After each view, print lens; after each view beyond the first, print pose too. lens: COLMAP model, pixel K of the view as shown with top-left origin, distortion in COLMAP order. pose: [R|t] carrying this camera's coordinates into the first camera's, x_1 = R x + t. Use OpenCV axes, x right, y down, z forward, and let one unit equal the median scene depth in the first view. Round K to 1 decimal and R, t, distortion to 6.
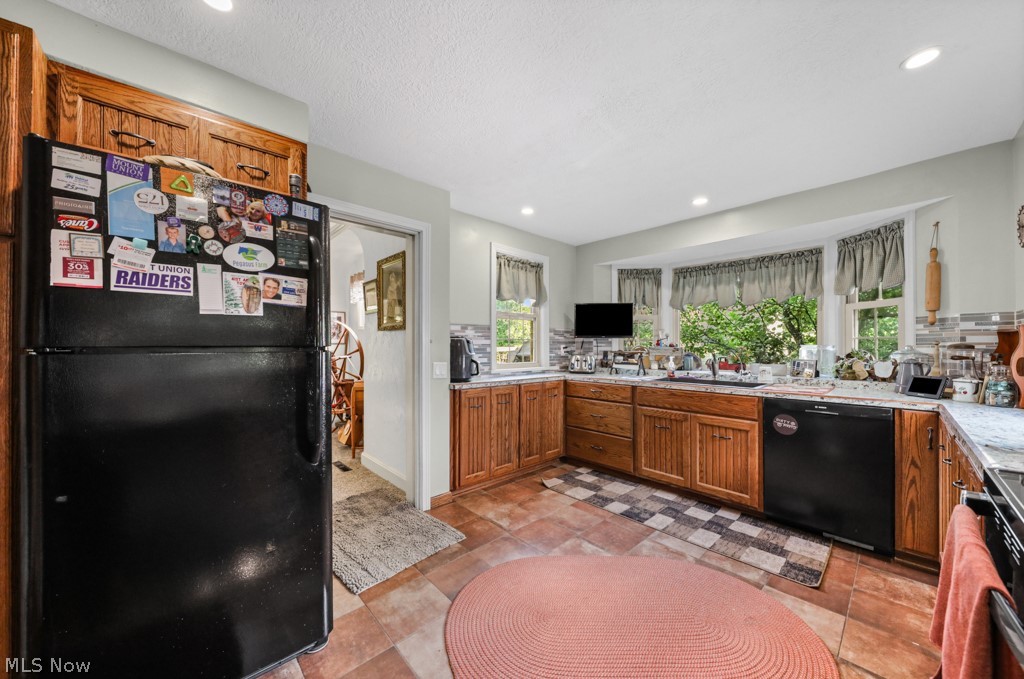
lens RADIAL K [[358.5, 0, 488.4], [0, 358.5, 343.6], [0, 0, 1]] dist [-0.012059, -0.000648]
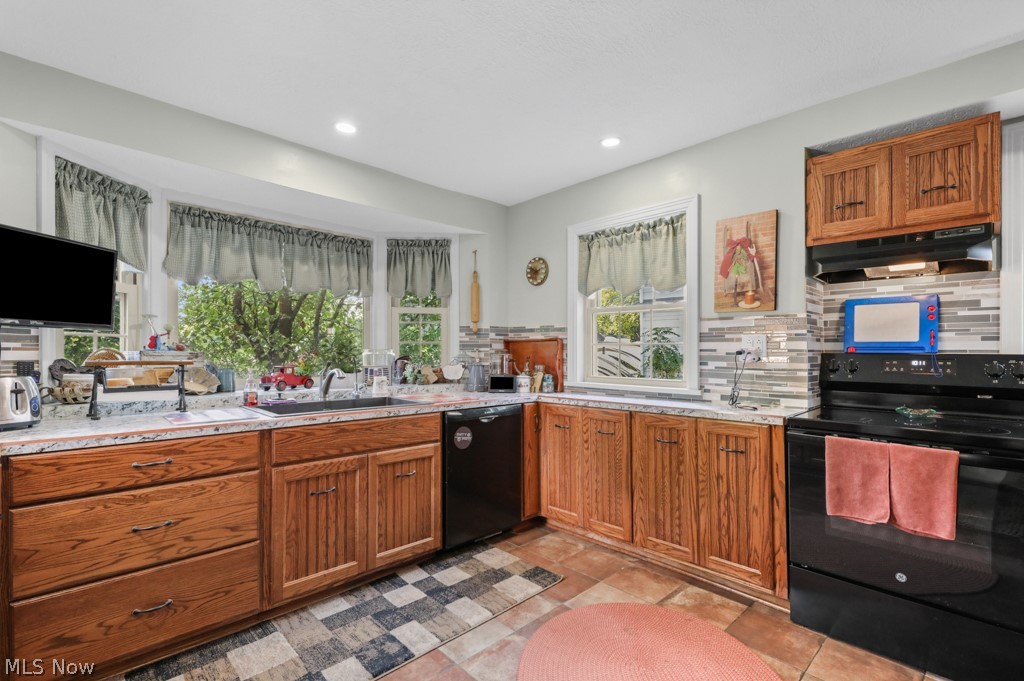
lens RADIAL K [[458.6, 0, 529.3], [0, 458.6, 352.8], [0, 0, 1]] dist [0.005809, 0.000040]
pose [[-0.069867, -0.002189, 0.997554, -0.308859], [-0.010587, 0.999943, 0.001453, 0.008106], [-0.997500, -0.010460, -0.069886, 0.839186]]
